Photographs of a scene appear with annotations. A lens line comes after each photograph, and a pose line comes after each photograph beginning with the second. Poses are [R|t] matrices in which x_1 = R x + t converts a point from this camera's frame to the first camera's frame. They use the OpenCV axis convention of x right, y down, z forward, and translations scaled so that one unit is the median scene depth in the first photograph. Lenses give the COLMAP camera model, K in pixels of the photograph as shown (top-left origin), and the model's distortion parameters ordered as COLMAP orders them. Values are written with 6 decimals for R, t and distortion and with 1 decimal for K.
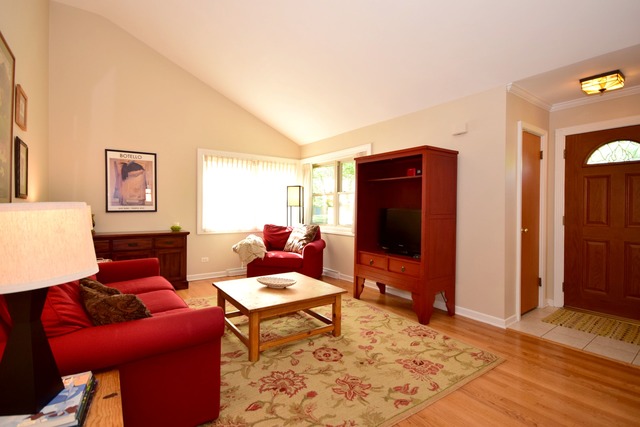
lens RADIAL K [[305.0, 0, 318.3], [0, 305.0, 208.6], [0, 0, 1]] dist [0.013785, -0.000814]
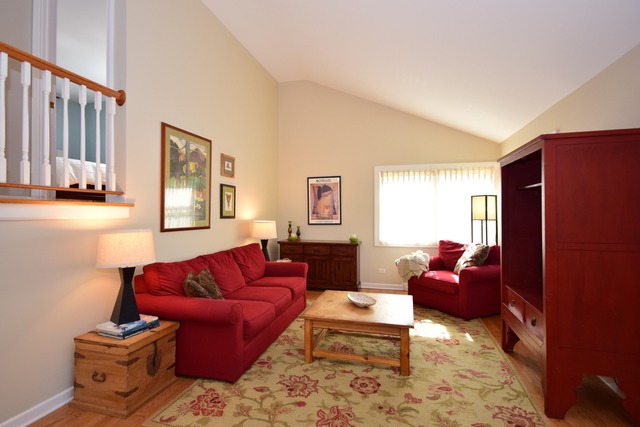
lens RADIAL K [[321.6, 0, 318.6], [0, 321.6, 213.6], [0, 0, 1]] dist [0.018356, 0.000410]
pose [[0.632563, -0.006233, -0.774484, 0.520235], [0.001862, 0.999977, -0.006527, -0.033515], [0.774507, 0.002687, 0.632560, 0.185846]]
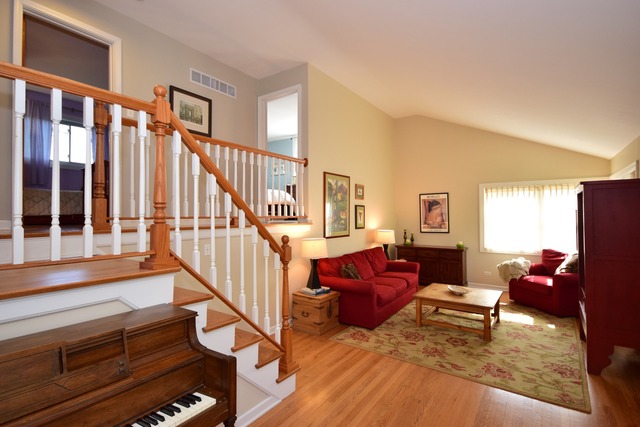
lens RADIAL K [[321.6, 0, 316.7], [0, 321.6, 212.4], [0, 0, 1]] dist [0.018356, 0.000410]
pose [[0.324671, -0.014606, -0.945714, 0.938783], [0.004019, 0.999893, -0.014064, -0.090893], [0.945818, 0.000766, 0.324695, -0.102955]]
